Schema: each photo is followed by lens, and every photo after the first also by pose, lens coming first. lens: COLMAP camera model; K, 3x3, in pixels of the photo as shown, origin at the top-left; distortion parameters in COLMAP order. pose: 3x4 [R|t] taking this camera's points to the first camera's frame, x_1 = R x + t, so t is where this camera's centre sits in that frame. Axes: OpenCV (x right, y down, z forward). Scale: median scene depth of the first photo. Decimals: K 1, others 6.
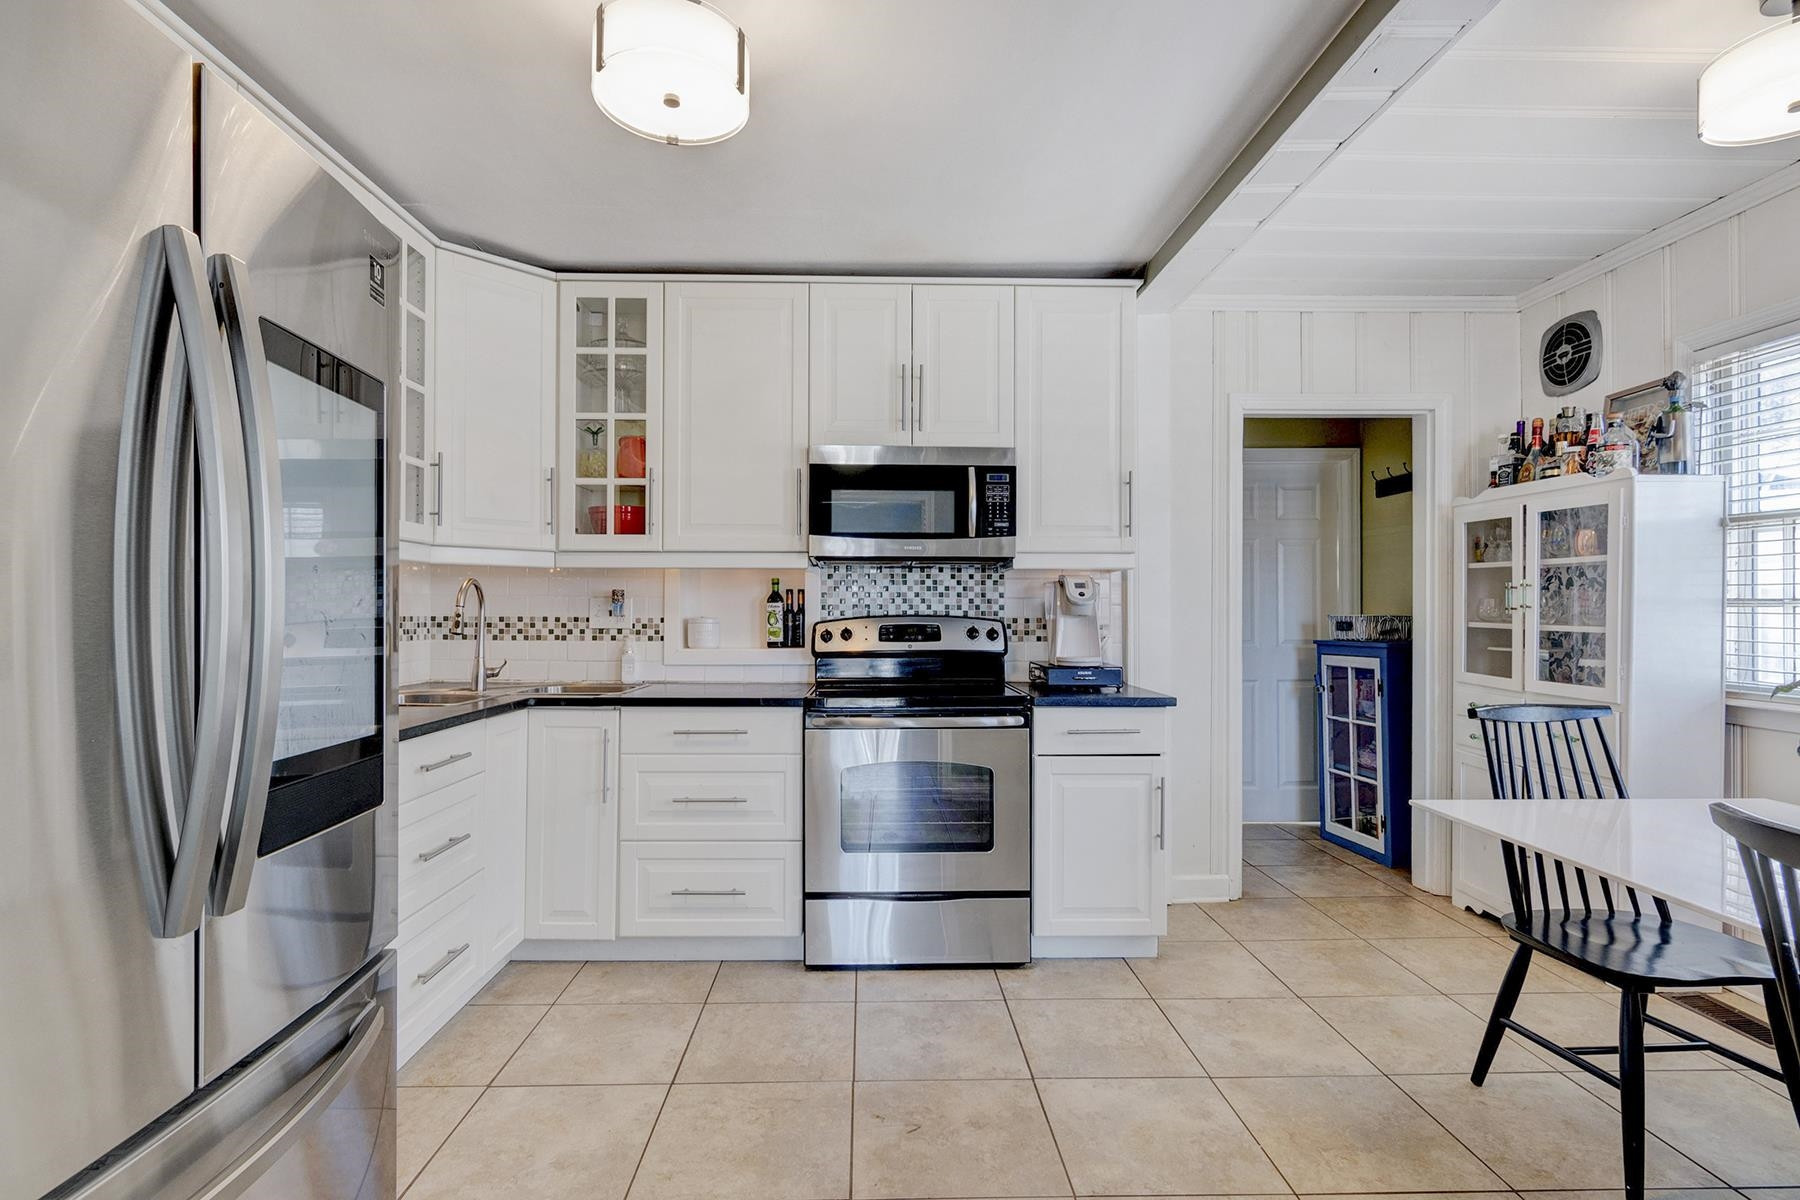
lens RADIAL K [[910.0, 0, 850.3], [0, 910.0, 611.7], [0, 0, 1]] dist [-0.002216, 0.001809]
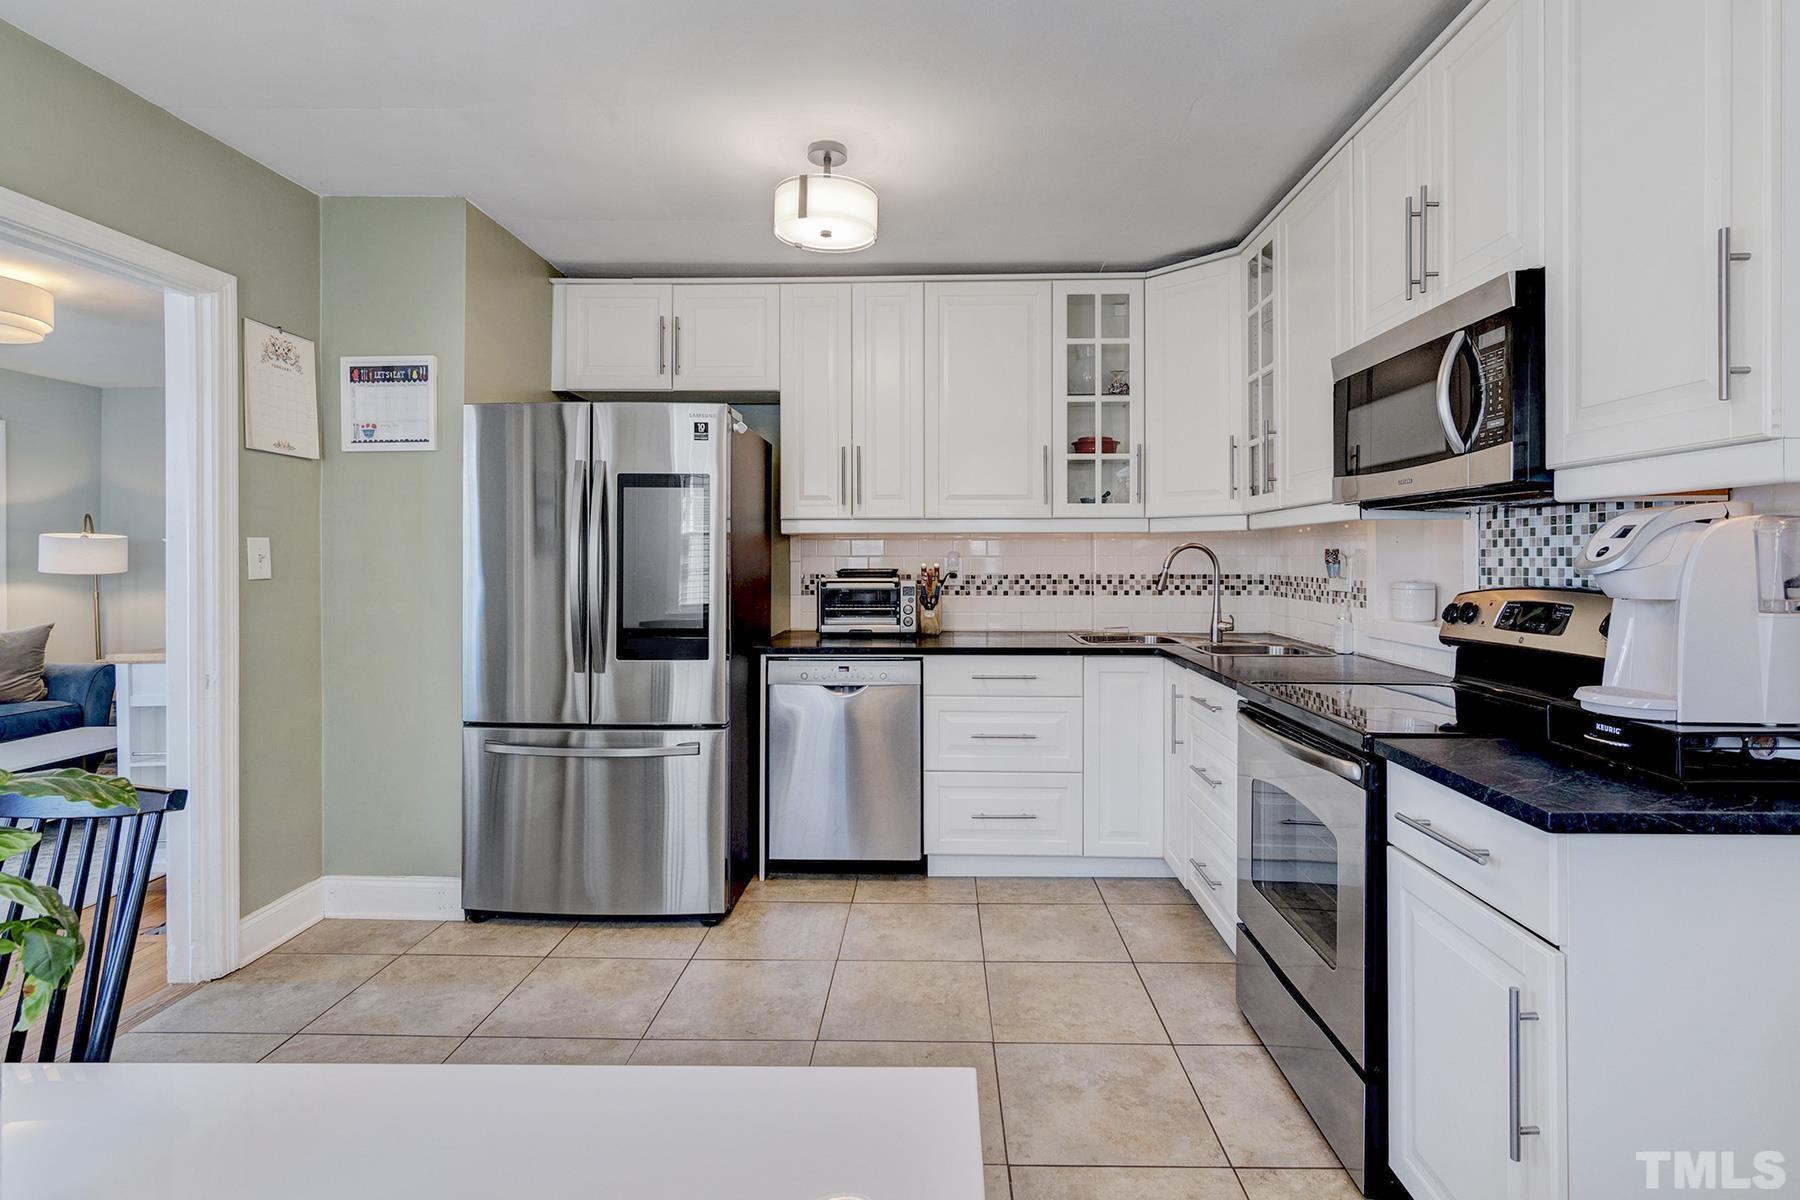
lens RADIAL K [[839.7, 0, 896.3], [0, 839.7, 563.8], [0, 0, 1]] dist [-0.000821, -0.000058]
pose [[-0.024473, 0.004280, -0.999691, 0.665092], [0.002216, 0.999989, 0.004227, -0.015523], [0.999698, -0.002111, -0.024483, 0.647648]]
